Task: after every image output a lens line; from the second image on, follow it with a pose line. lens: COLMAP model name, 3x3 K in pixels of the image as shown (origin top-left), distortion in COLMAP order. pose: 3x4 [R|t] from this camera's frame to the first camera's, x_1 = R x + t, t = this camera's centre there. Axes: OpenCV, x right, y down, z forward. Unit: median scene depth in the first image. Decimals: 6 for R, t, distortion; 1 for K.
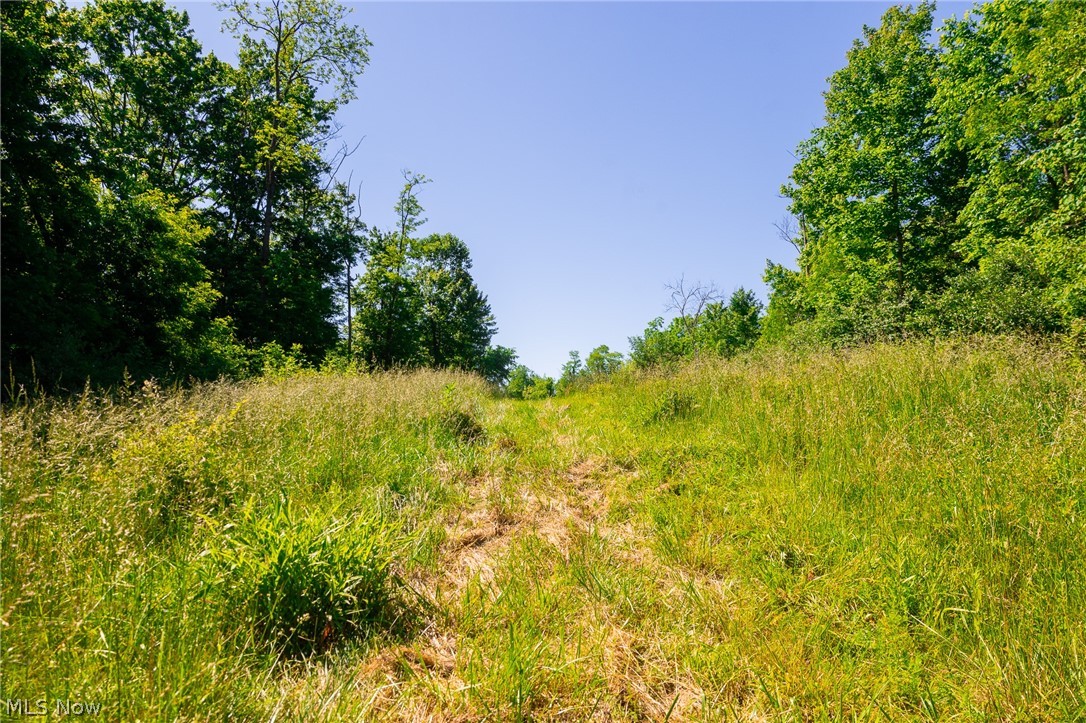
lens RADIAL K [[723.3, 0, 529.4], [0, 723.3, 362.5], [0, 0, 1]] dist [0.007363, 0.001593]
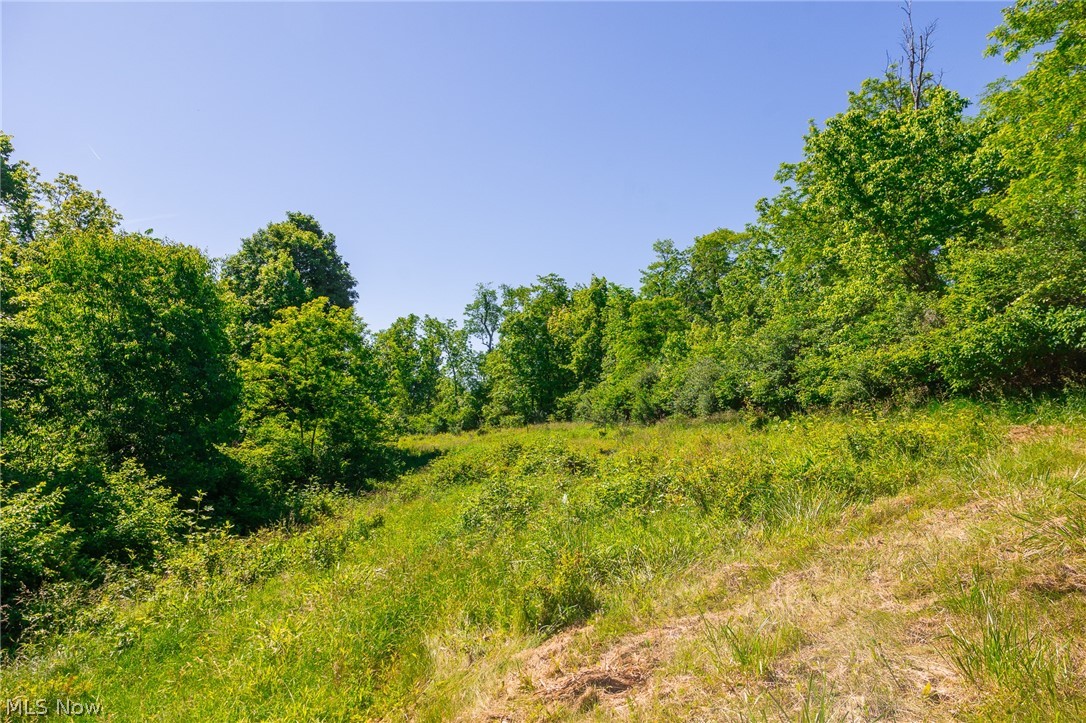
lens RADIAL K [[723.3, 0, 529.4], [0, 723.3, 362.5], [0, 0, 1]] dist [0.007363, 0.001593]
pose [[0.987557, -0.034673, -0.153389, 0.129627], [0.035657, 0.999357, 0.003670, 0.176727], [0.153163, -0.009094, 0.988159, 1.462220]]
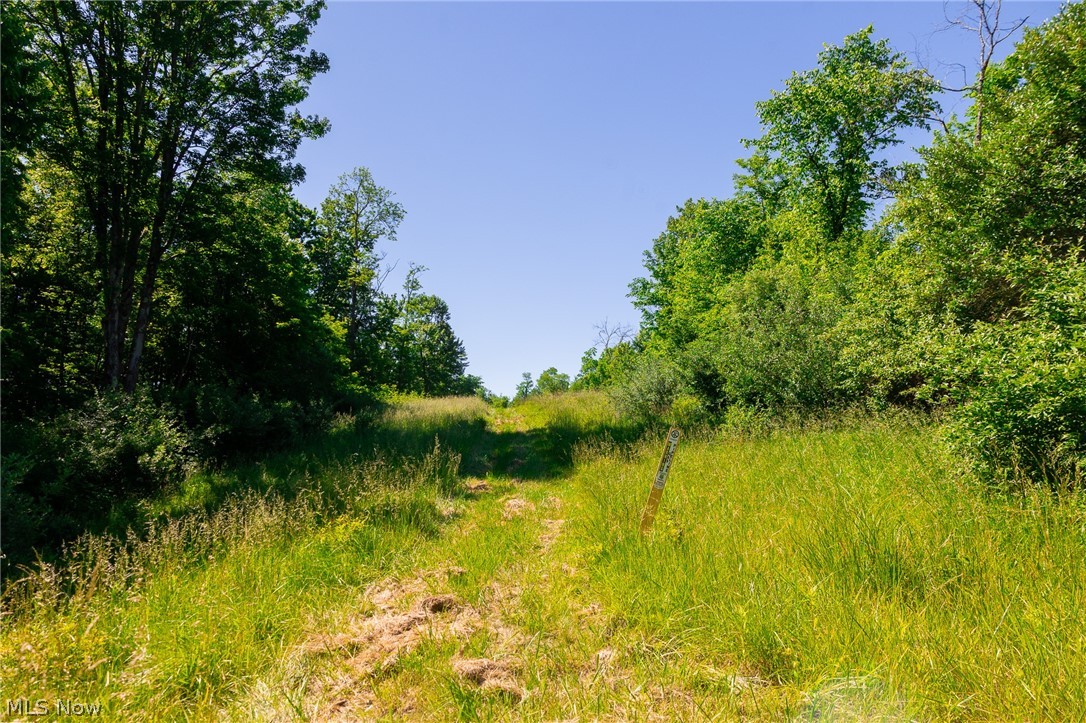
lens RADIAL K [[723.3, 0, 529.4], [0, 723.3, 362.5], [0, 0, 1]] dist [0.007363, 0.001593]
pose [[0.998000, -0.007561, 0.062761, -0.015285], [0.009138, 0.999649, -0.024880, -0.011282], [-0.062551, 0.025404, 0.997718, -0.400727]]
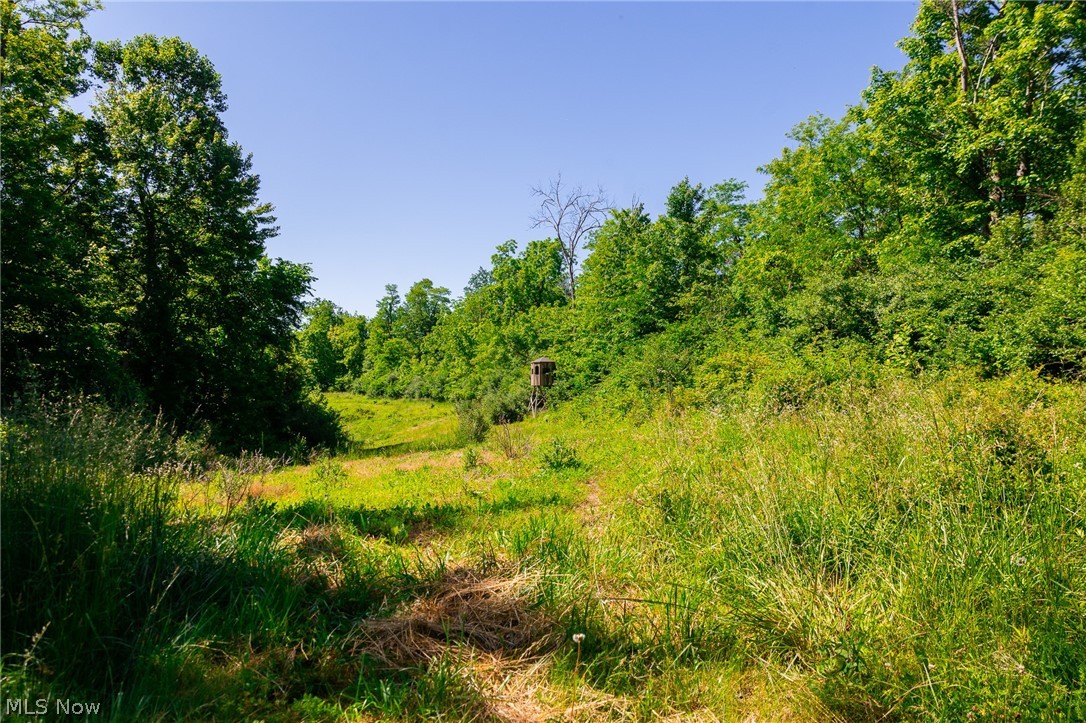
lens RADIAL K [[723.3, 0, 529.4], [0, 723.3, 362.5], [0, 0, 1]] dist [0.007363, 0.001593]
pose [[0.966129, 0.000283, 0.258060, -0.000613], [-0.021992, 0.996452, 0.081241, 0.006965], [-0.257121, -0.084165, 0.962707, 0.406764]]
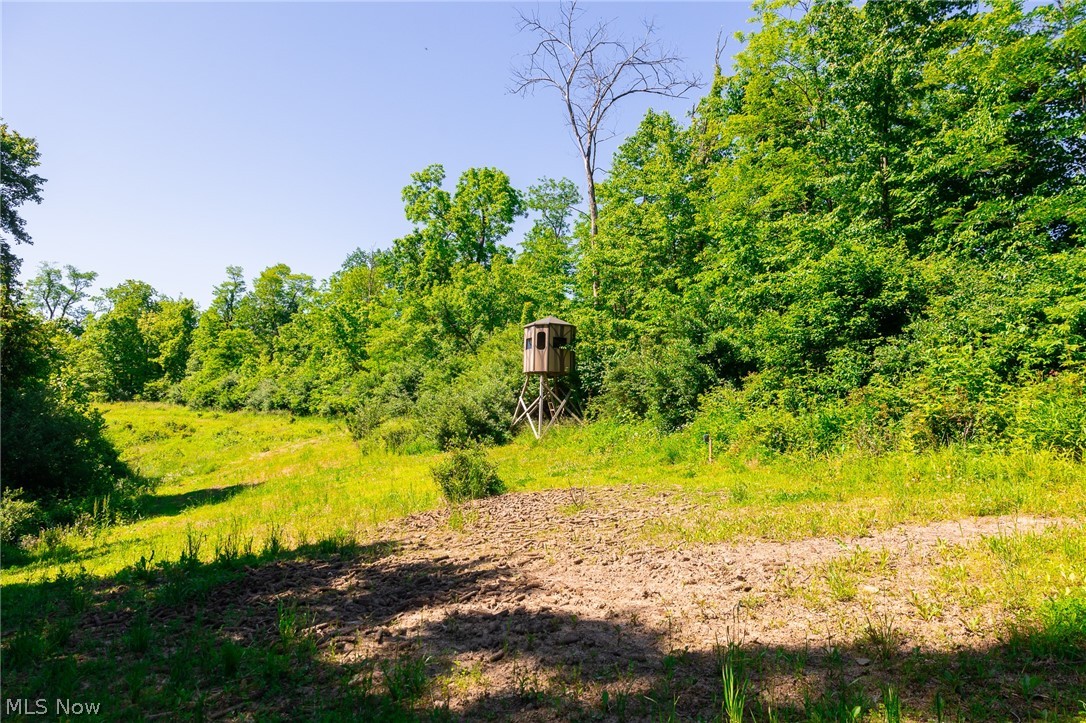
lens RADIAL K [[723.3, 0, 529.4], [0, 723.3, 362.5], [0, 0, 1]] dist [0.007363, 0.001593]
pose [[0.893212, 0.056218, 0.446106, 0.037630], [-0.077082, 0.996610, 0.028744, 0.088582], [-0.442978, -0.060062, 0.894518, 0.867308]]
